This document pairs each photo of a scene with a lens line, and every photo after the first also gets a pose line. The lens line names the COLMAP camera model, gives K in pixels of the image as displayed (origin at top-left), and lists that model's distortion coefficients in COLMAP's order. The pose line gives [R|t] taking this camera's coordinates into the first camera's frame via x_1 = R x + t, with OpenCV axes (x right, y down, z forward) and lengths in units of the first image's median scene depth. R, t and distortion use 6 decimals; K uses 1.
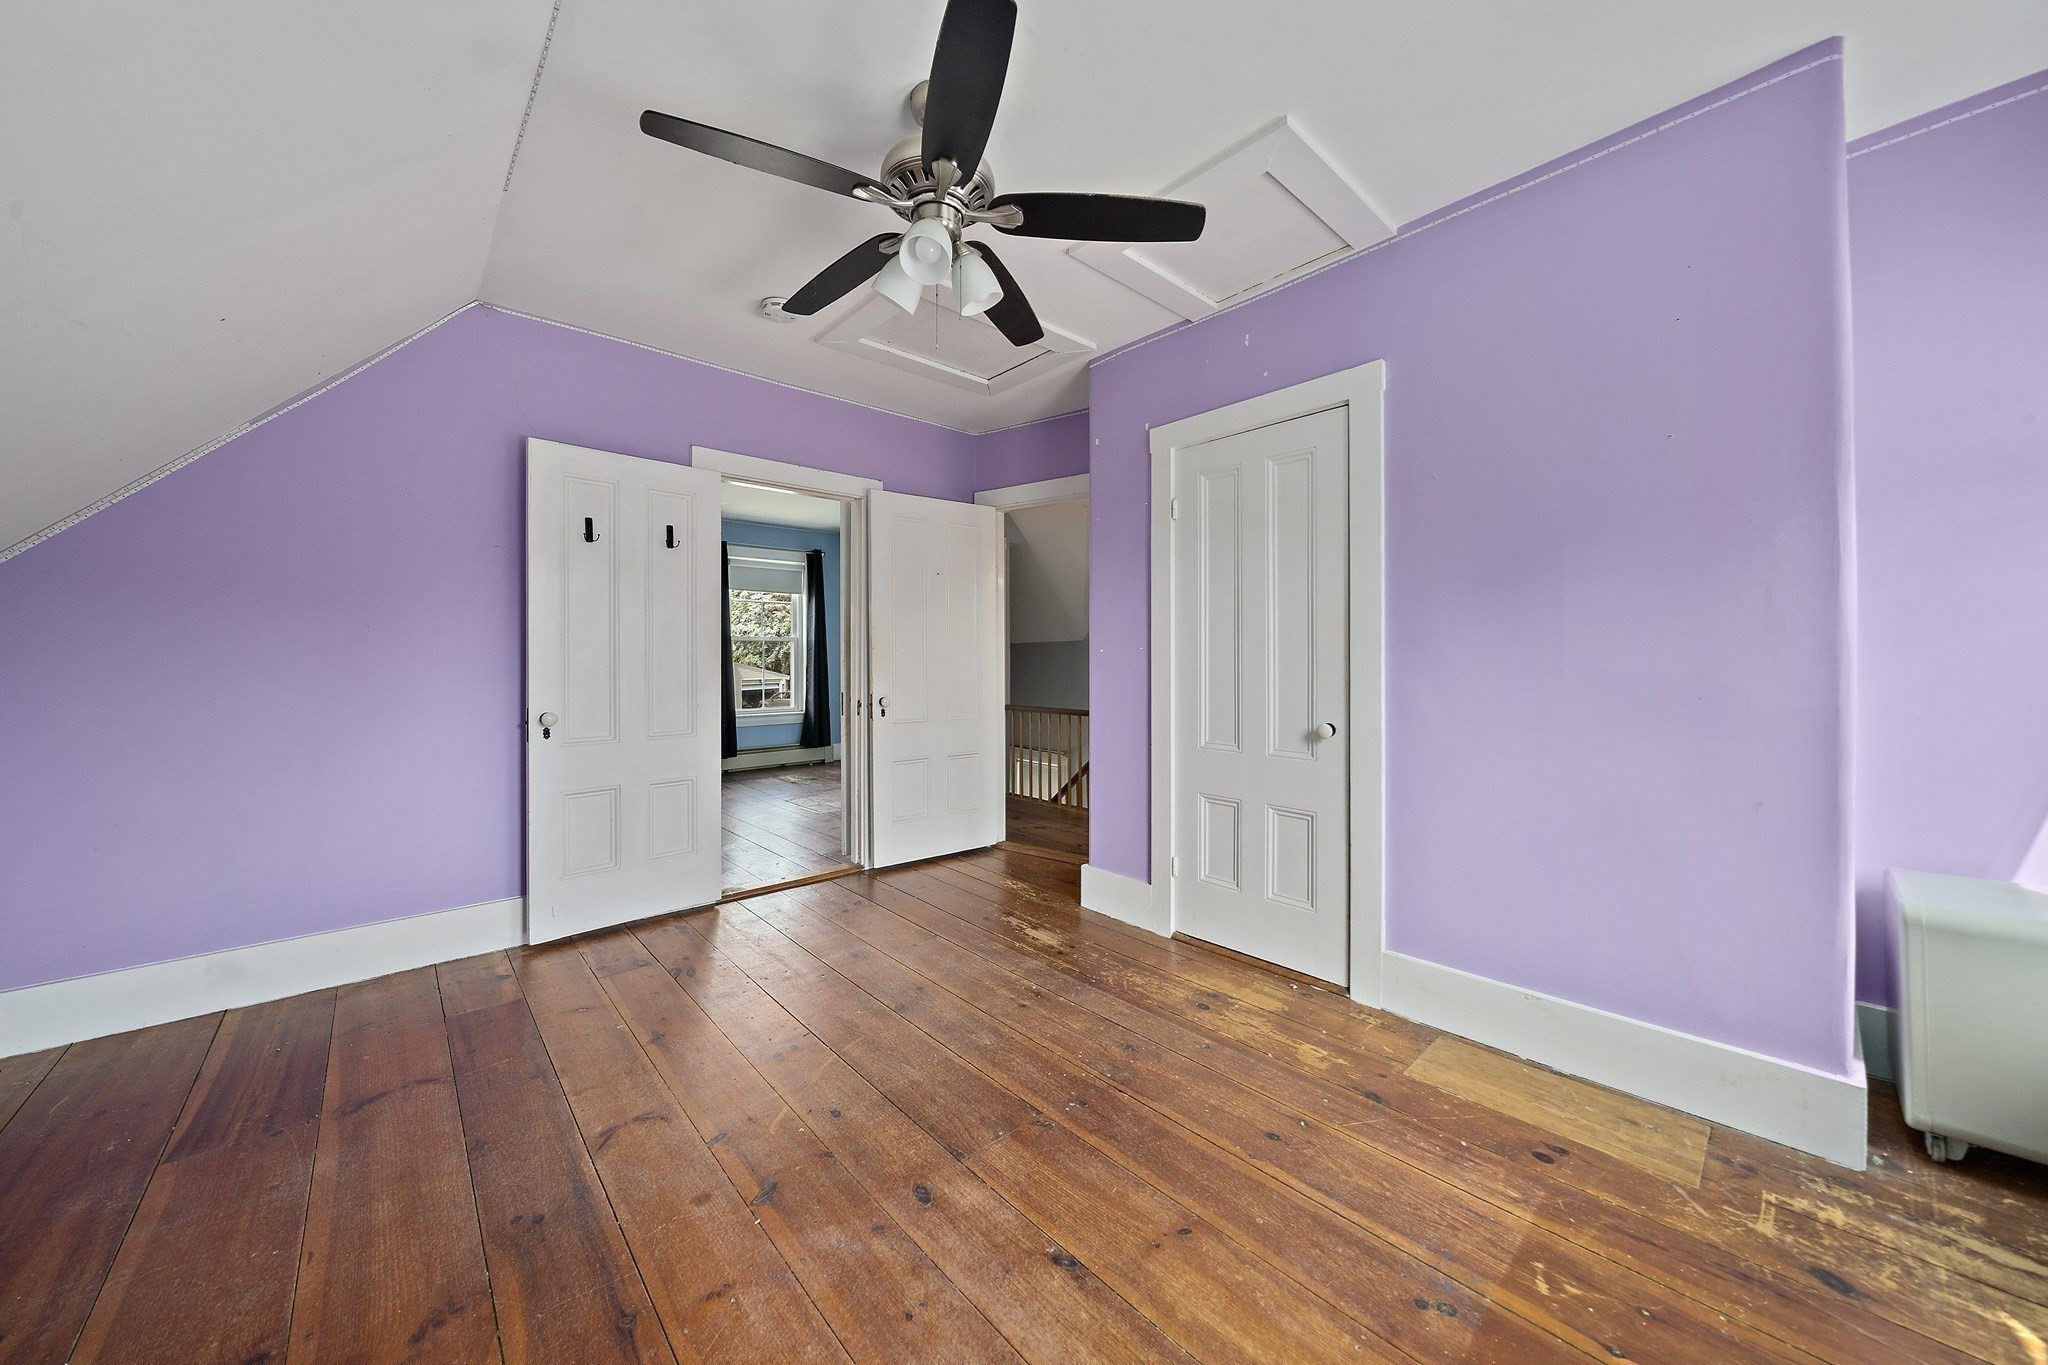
lens RADIAL K [[706.0, 0, 1024.1], [0, 706.0, 666.3], [0, 0, 1]] dist [-0.008831, 0.000027]
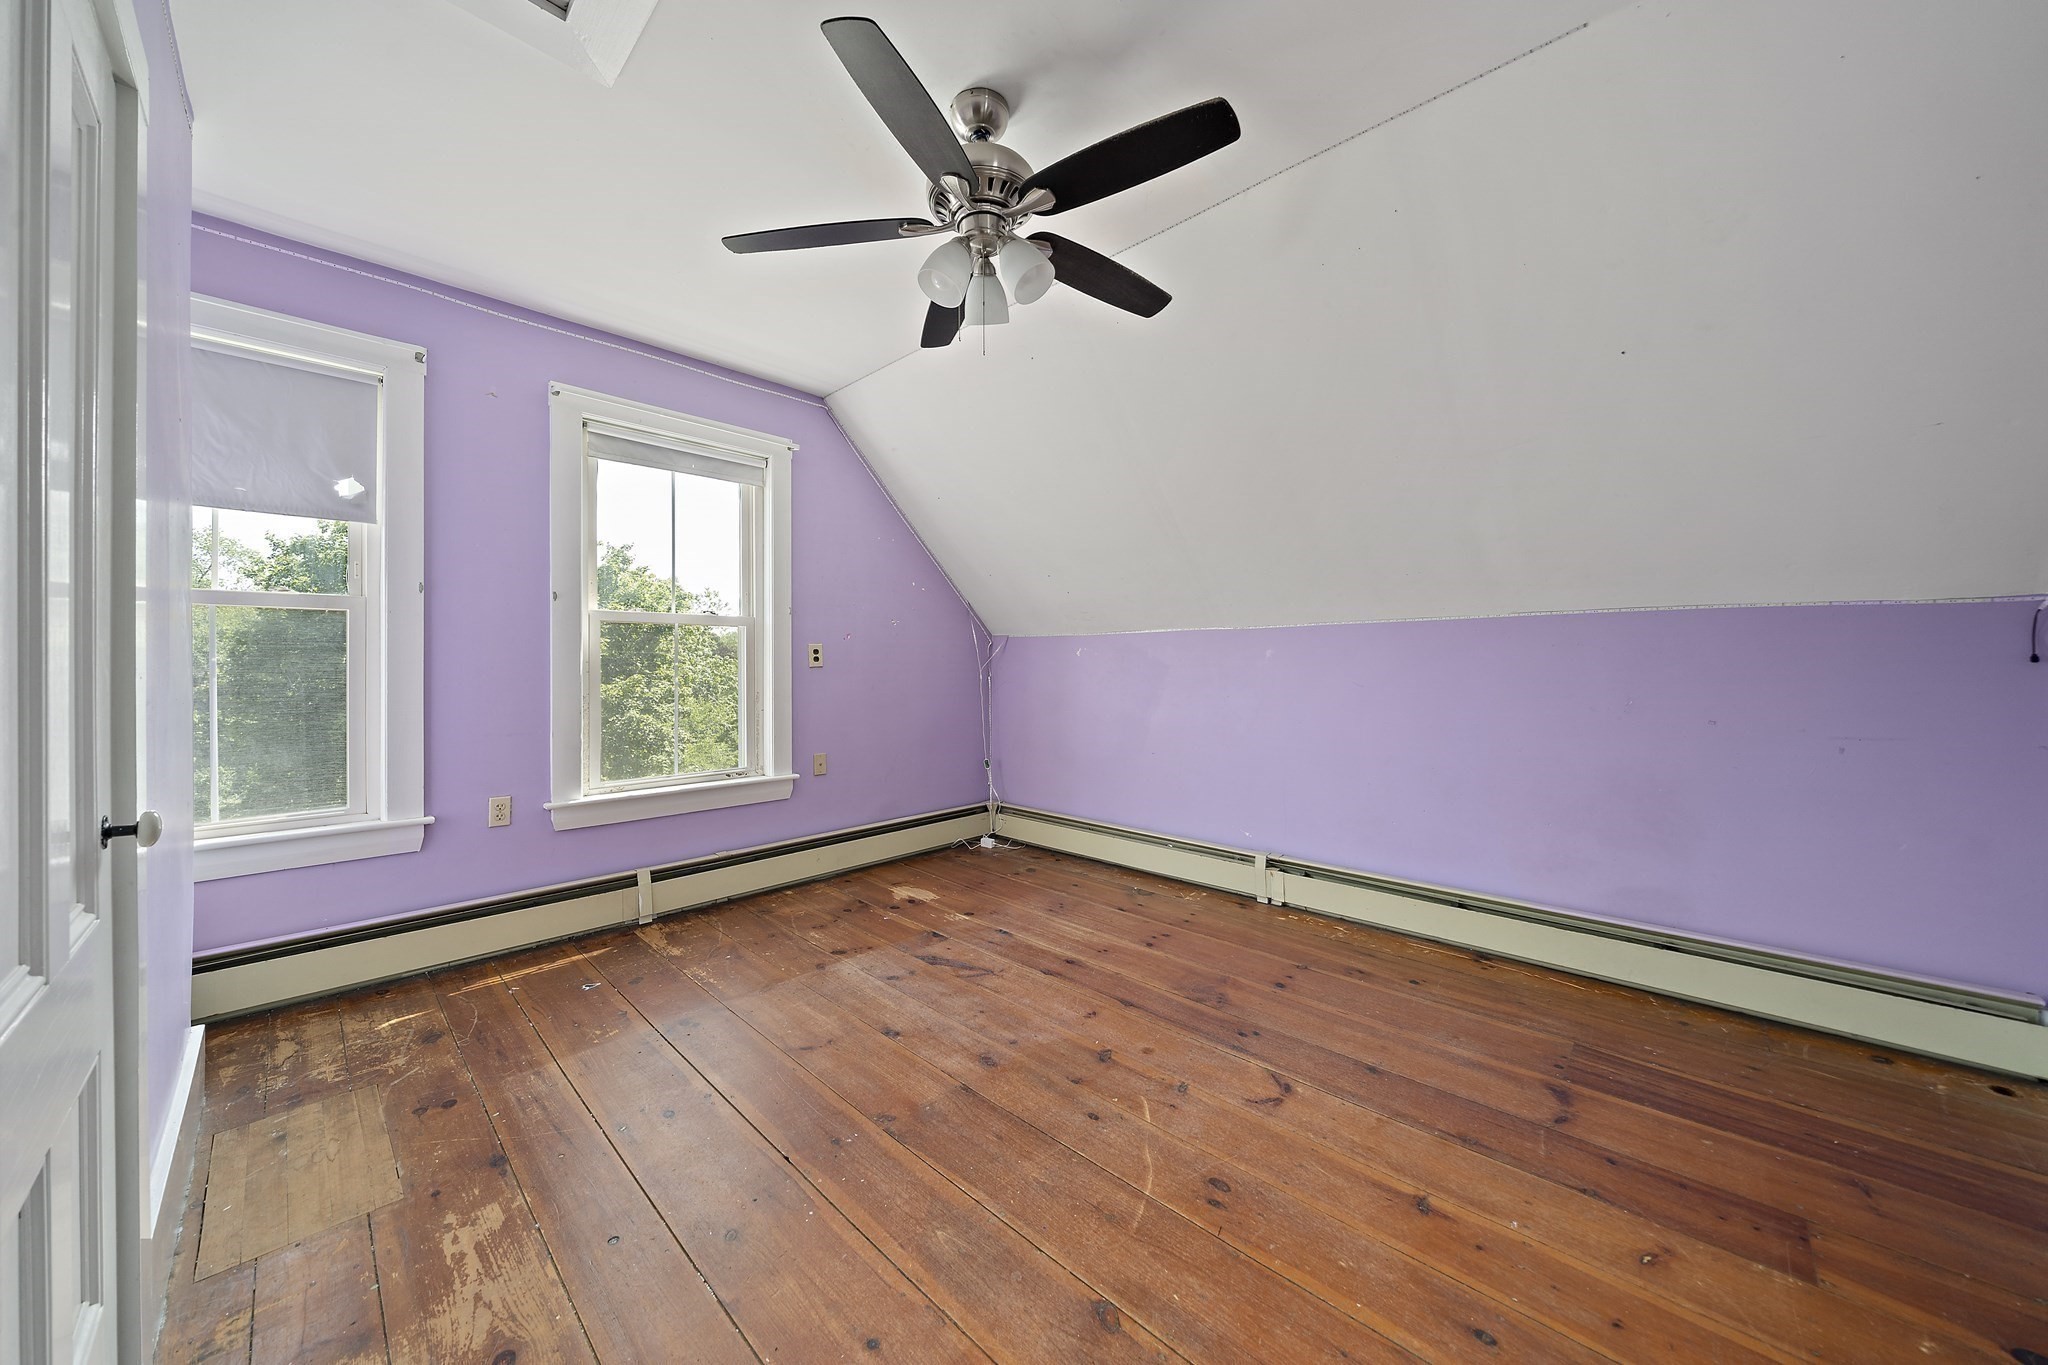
lens RADIAL K [[706.0, 0, 1022.3], [0, 706.0, 669.4], [0, 0, 1]] dist [-0.008831, 0.000027]
pose [[-0.997728, 0.008788, -0.066802, -0.115919], [0.007760, 0.999848, 0.015631, -0.014111], [0.066930, 0.015077, -0.997644, 2.157710]]
